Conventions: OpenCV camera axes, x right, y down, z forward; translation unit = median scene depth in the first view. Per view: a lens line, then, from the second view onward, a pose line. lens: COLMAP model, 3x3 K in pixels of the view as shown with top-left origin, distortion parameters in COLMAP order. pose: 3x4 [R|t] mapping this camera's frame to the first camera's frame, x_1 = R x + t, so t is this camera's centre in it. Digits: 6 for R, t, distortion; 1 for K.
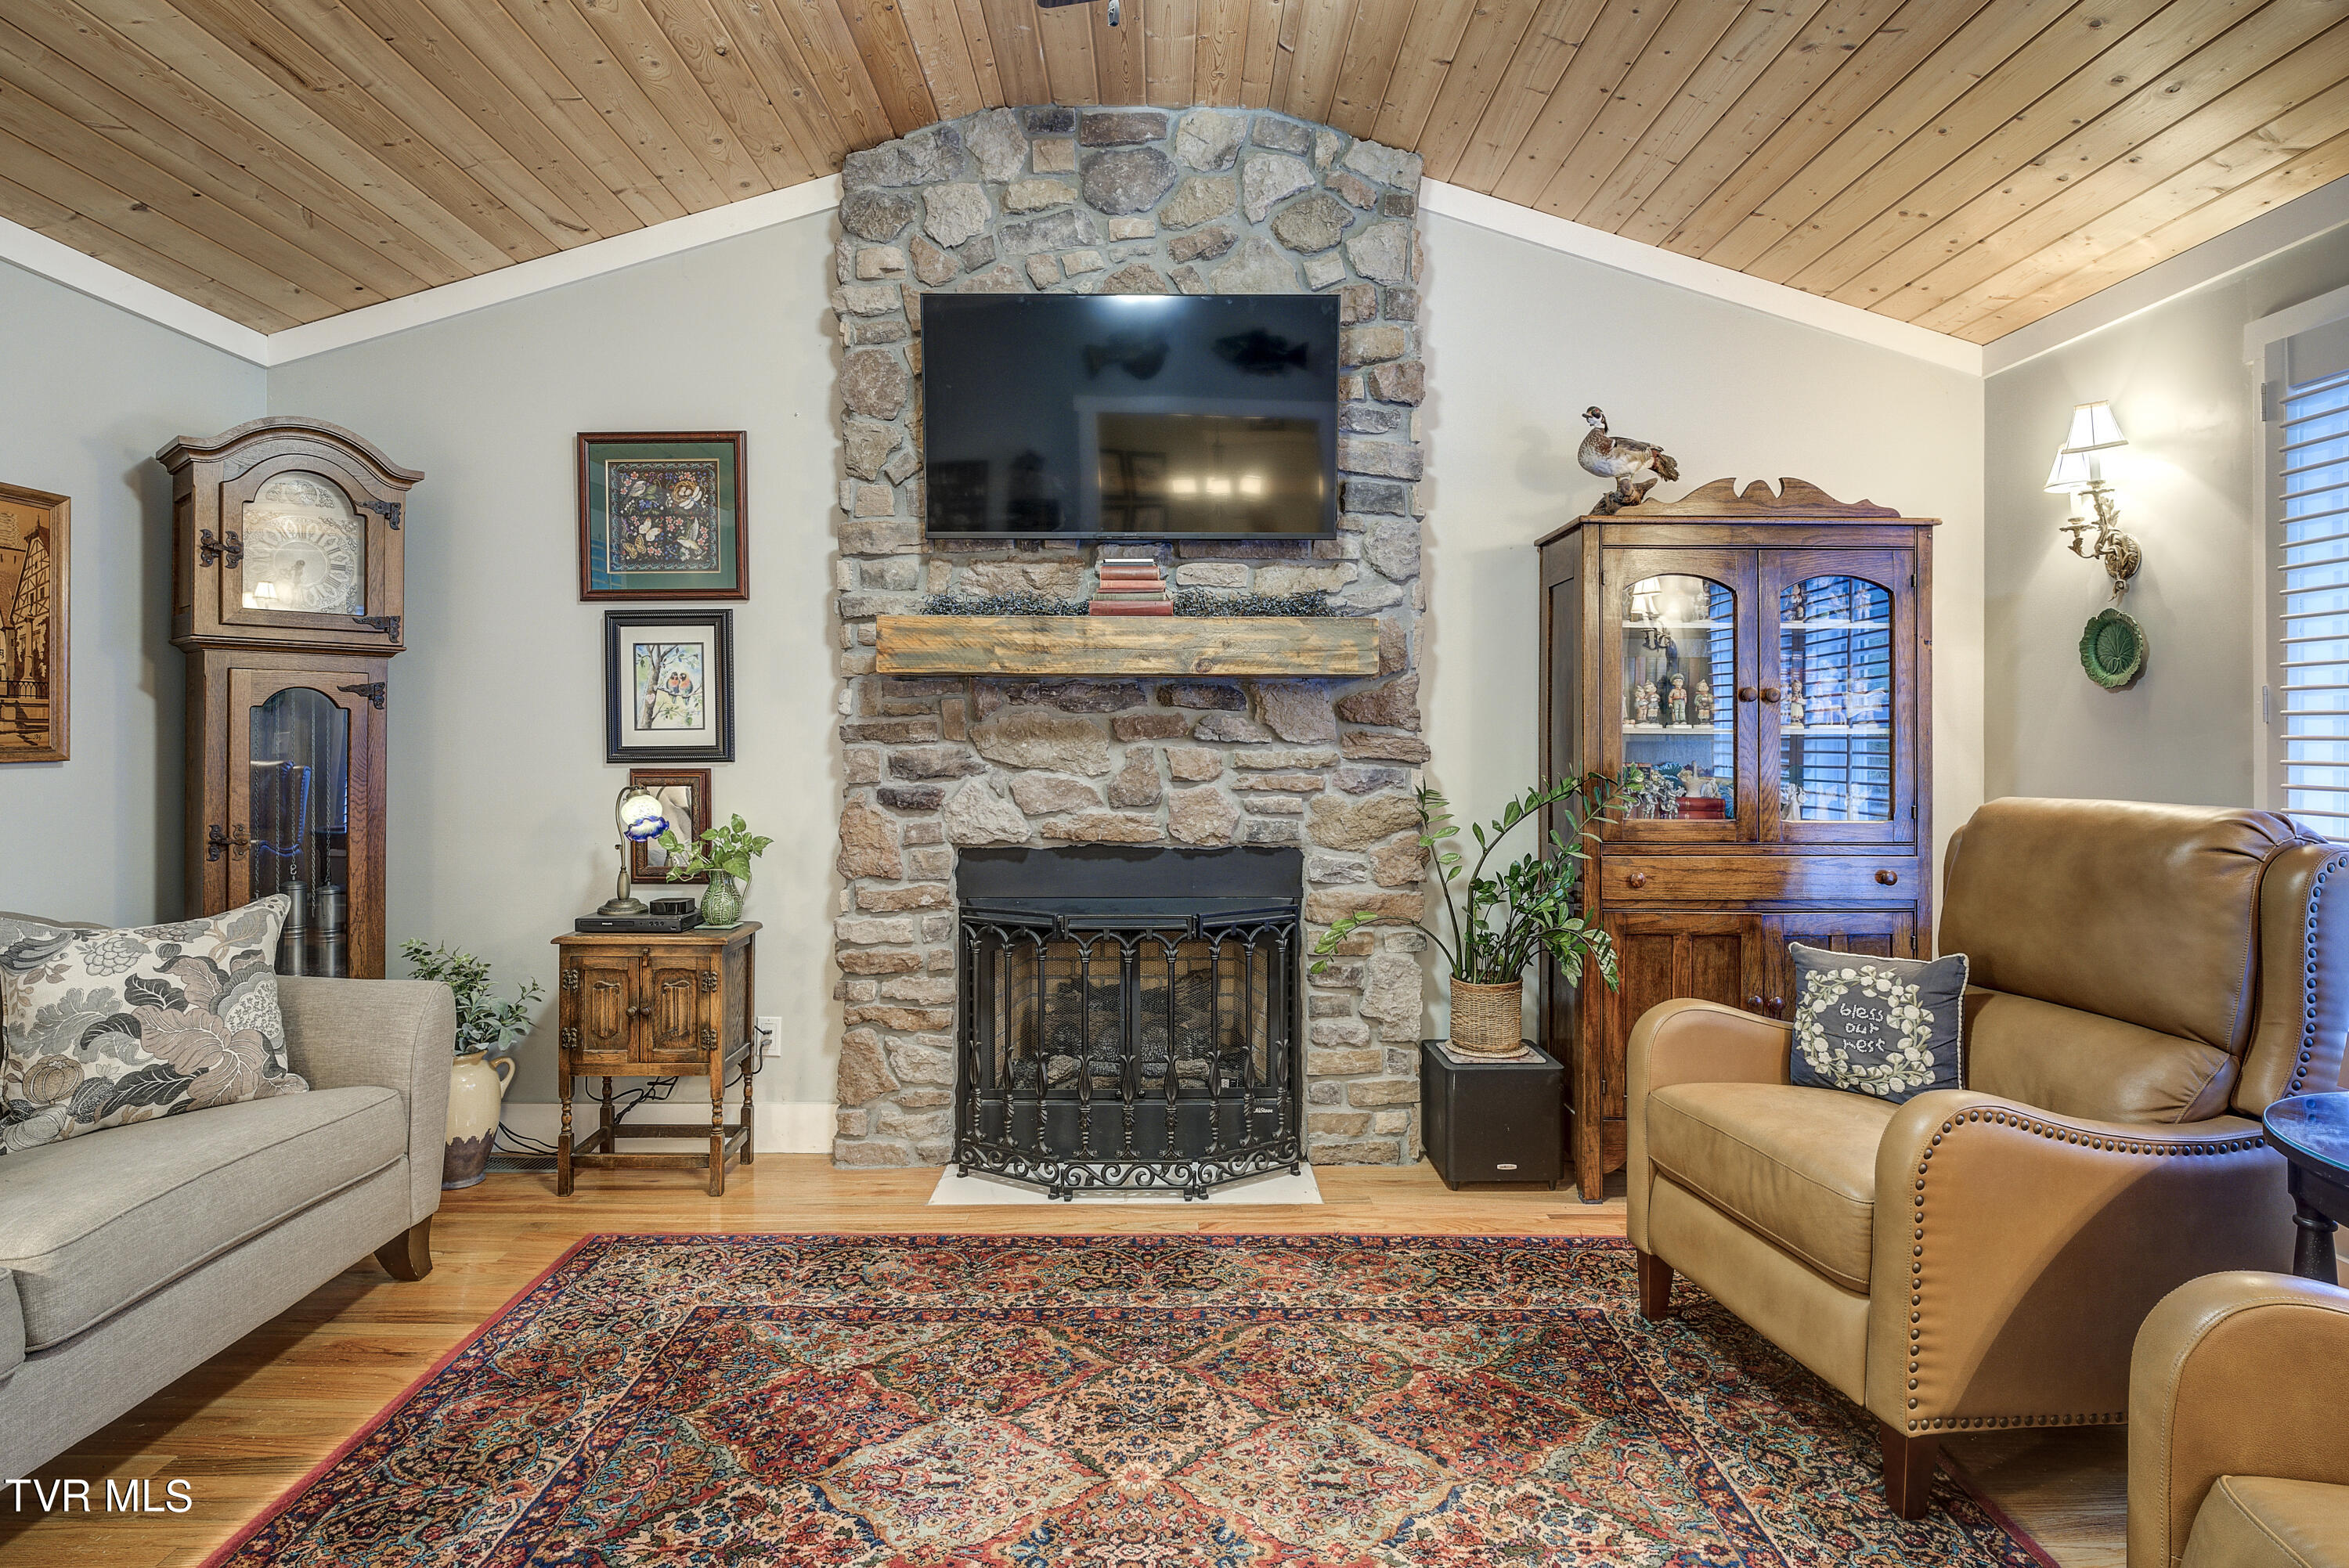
lens RADIAL K [[1220.8, 0, 1171.1], [0, 1220.8, 740.2], [0, 0, 1]] dist [-0.000883, 0.000515]
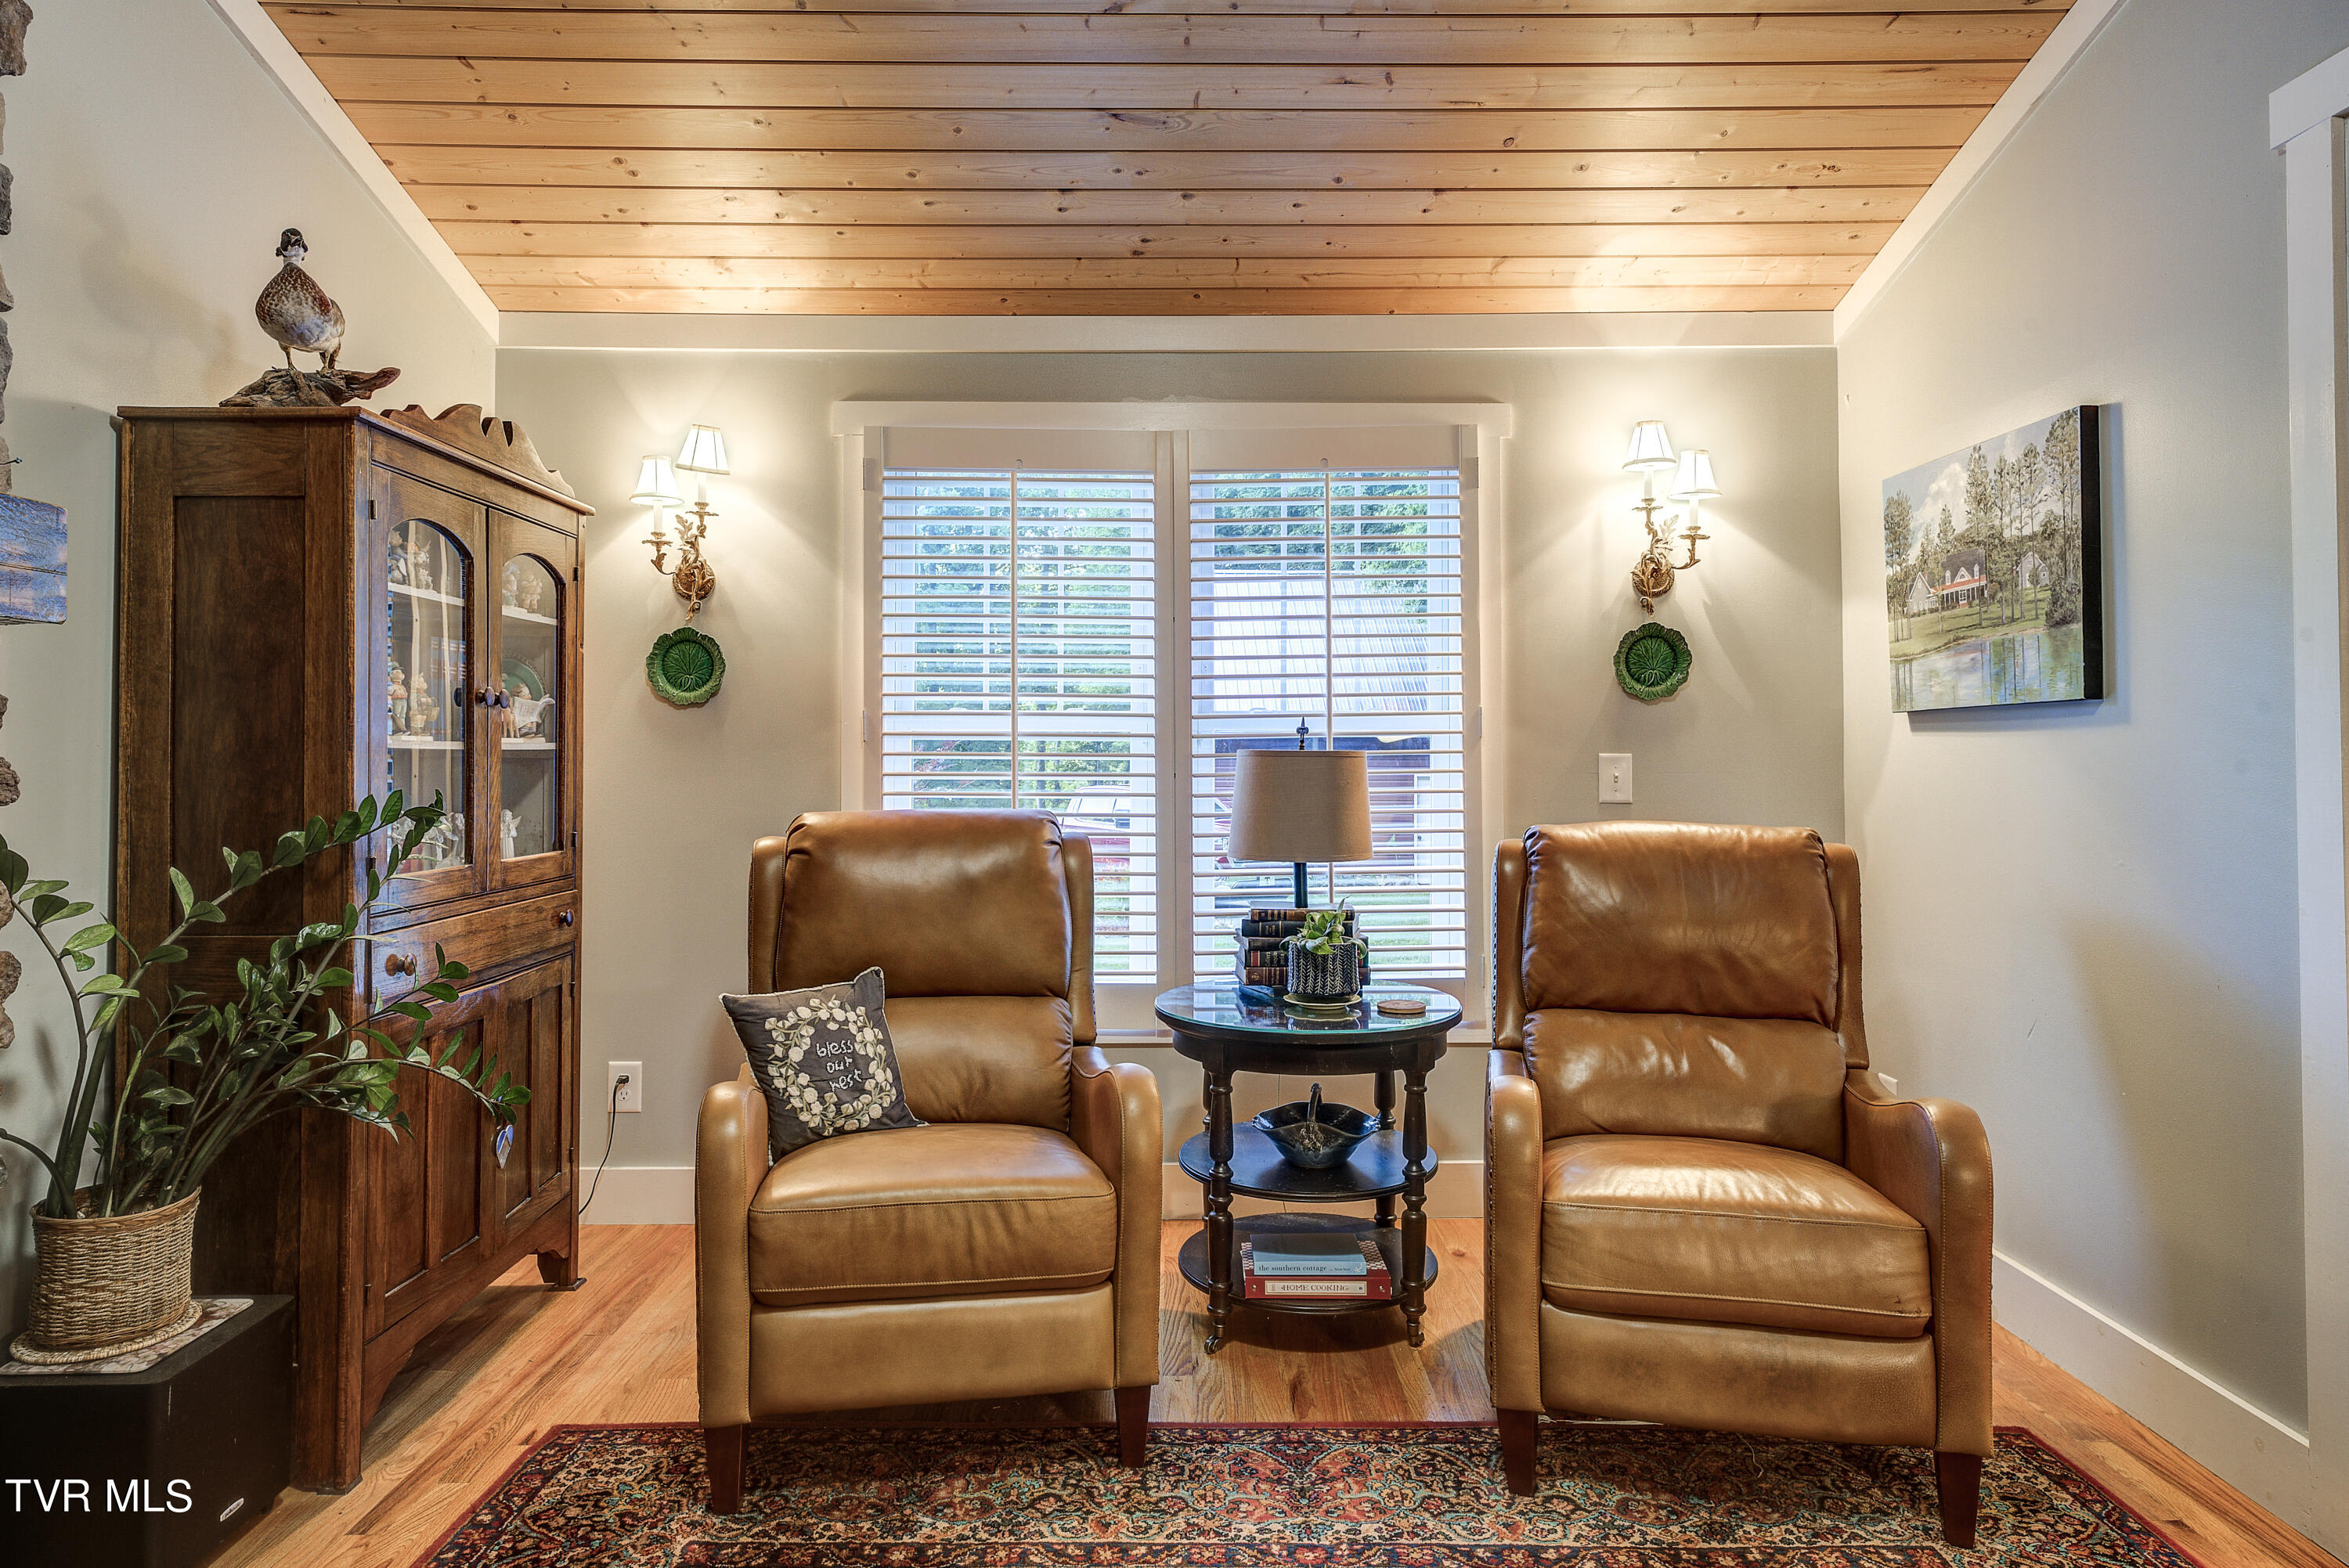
lens RADIAL K [[1395.5, 0, 1174.2], [0, 1395.5, 735.9], [0, 0, 1]] dist [0.008705, -0.002207]
pose [[-0.004523, 0.010966, 0.999930, -0.461354], [0.000748, 0.999940, -0.010963, -0.003772], [-0.999989, 0.000698, -0.004531, 0.676507]]
